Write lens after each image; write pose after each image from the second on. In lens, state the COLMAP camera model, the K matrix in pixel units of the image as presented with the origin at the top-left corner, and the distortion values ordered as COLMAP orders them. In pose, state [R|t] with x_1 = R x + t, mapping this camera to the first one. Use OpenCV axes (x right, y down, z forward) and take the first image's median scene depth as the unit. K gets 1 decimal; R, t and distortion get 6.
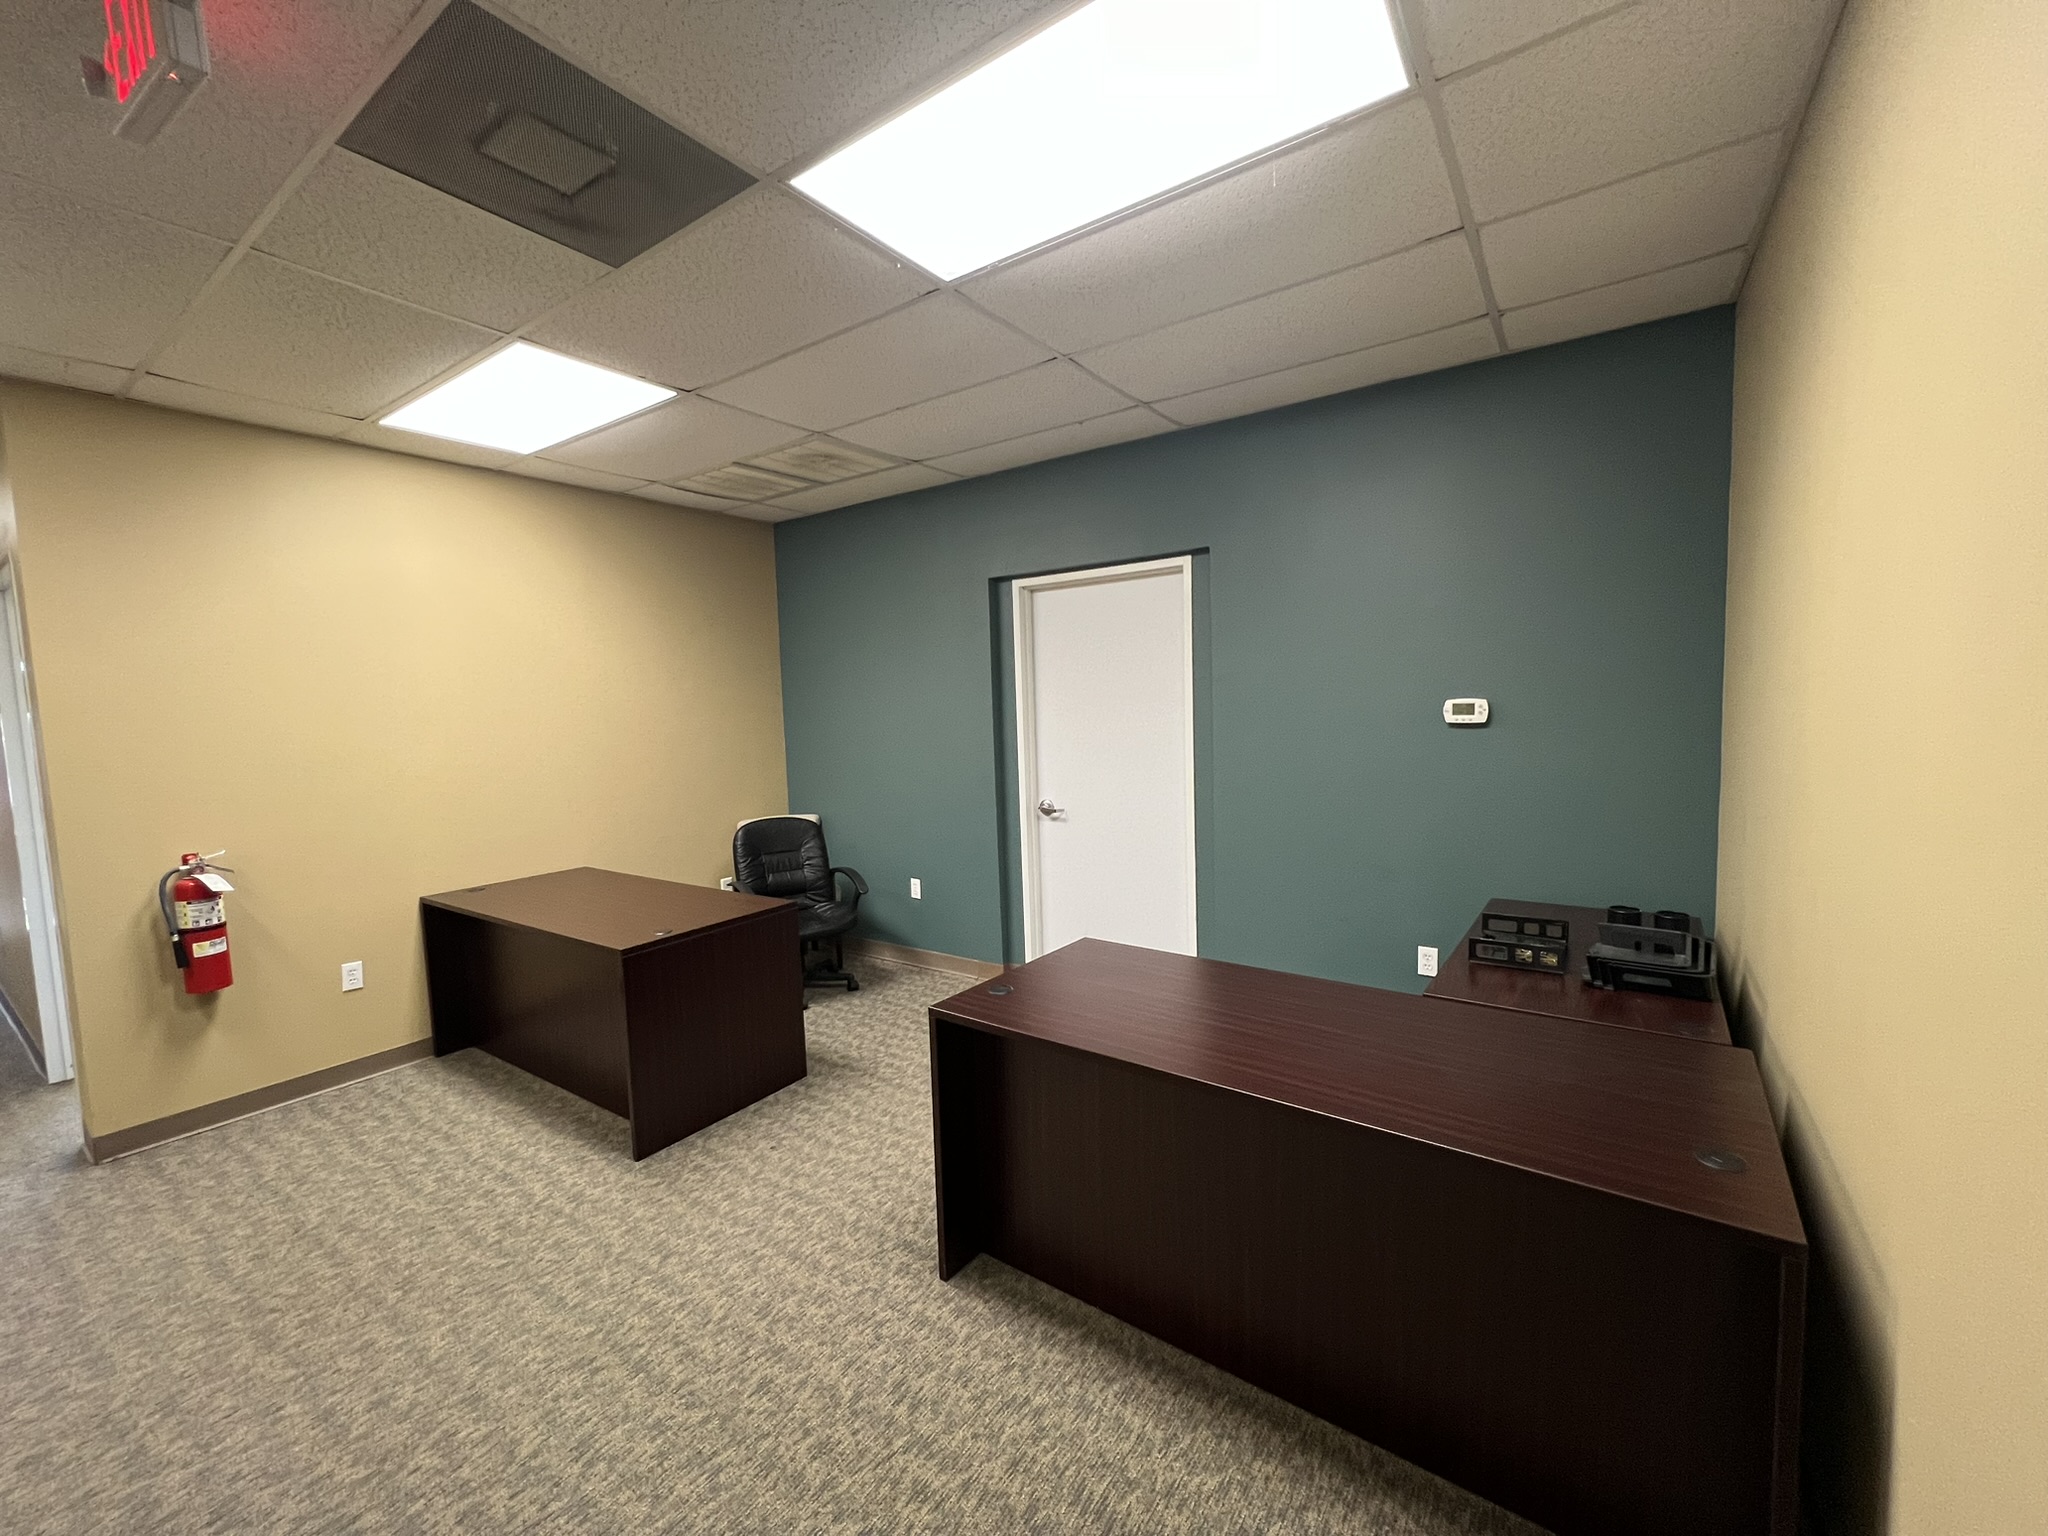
lens RADIAL K [[825.3, 0, 1013.6], [0, 825.3, 766.7], [0, 0, 1]] dist [-0.001890, -0.000133]
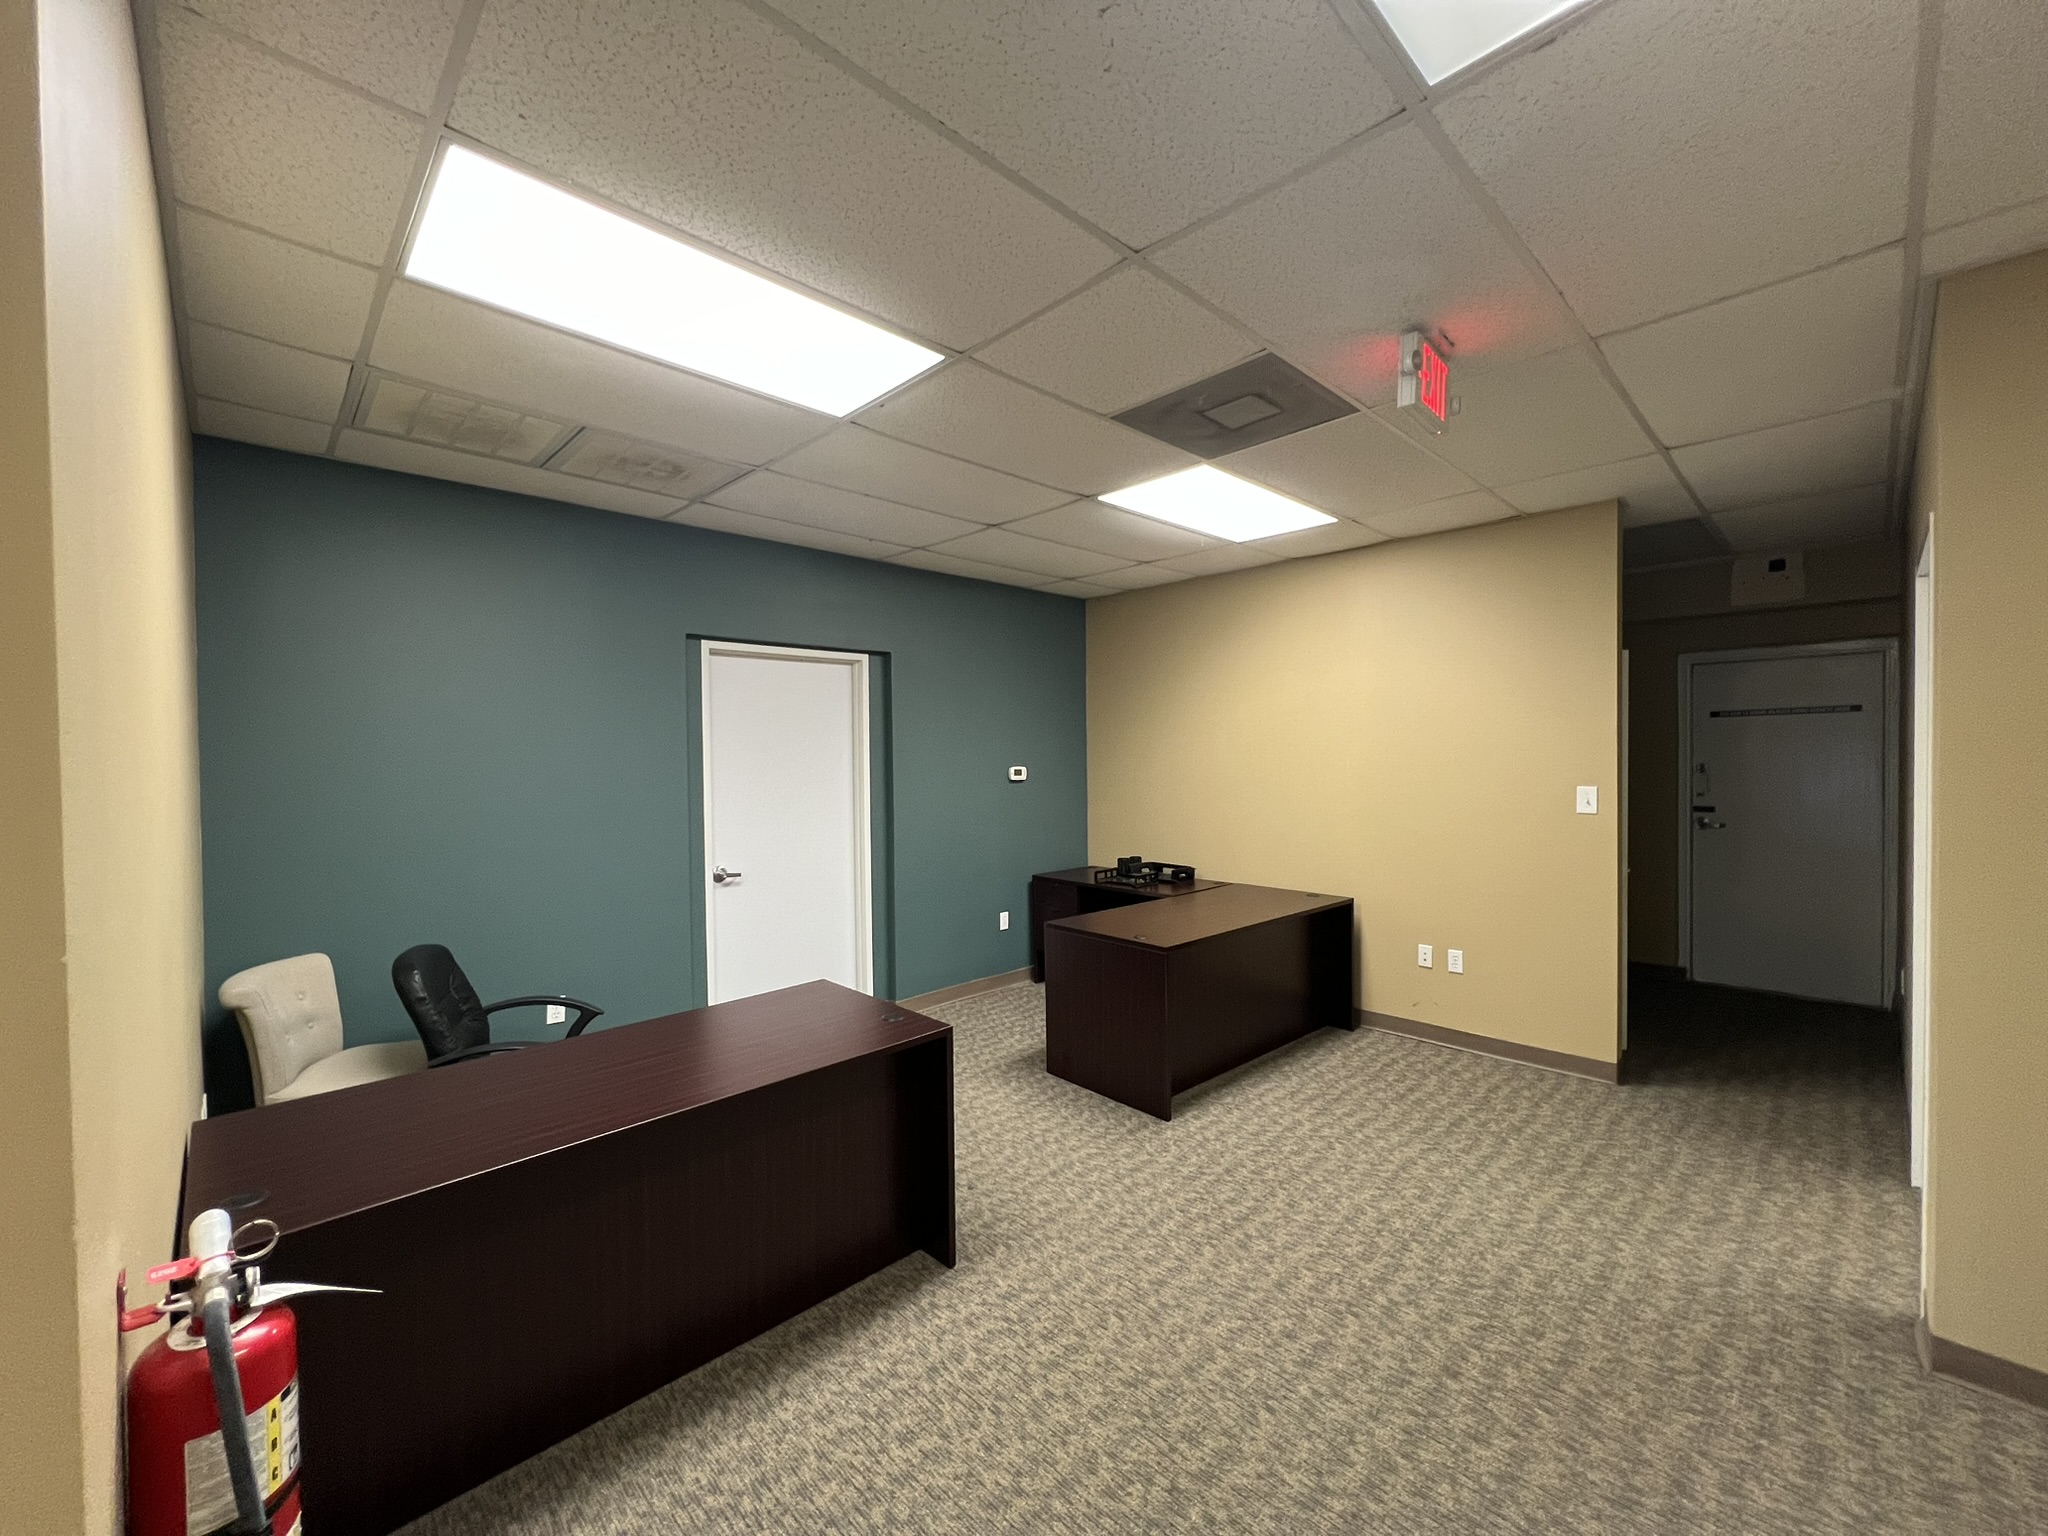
lens RADIAL K [[806.9, 0, 1034.4], [0, 806.9, 768.2], [0, 0, 1]] dist [-0.000642, -0.000022]
pose [[0.187757, 0.010870, 0.982155, -1.192984], [0.078744, 0.996554, -0.026083, -0.030748], [-0.979054, 0.082236, 0.186254, 0.641332]]
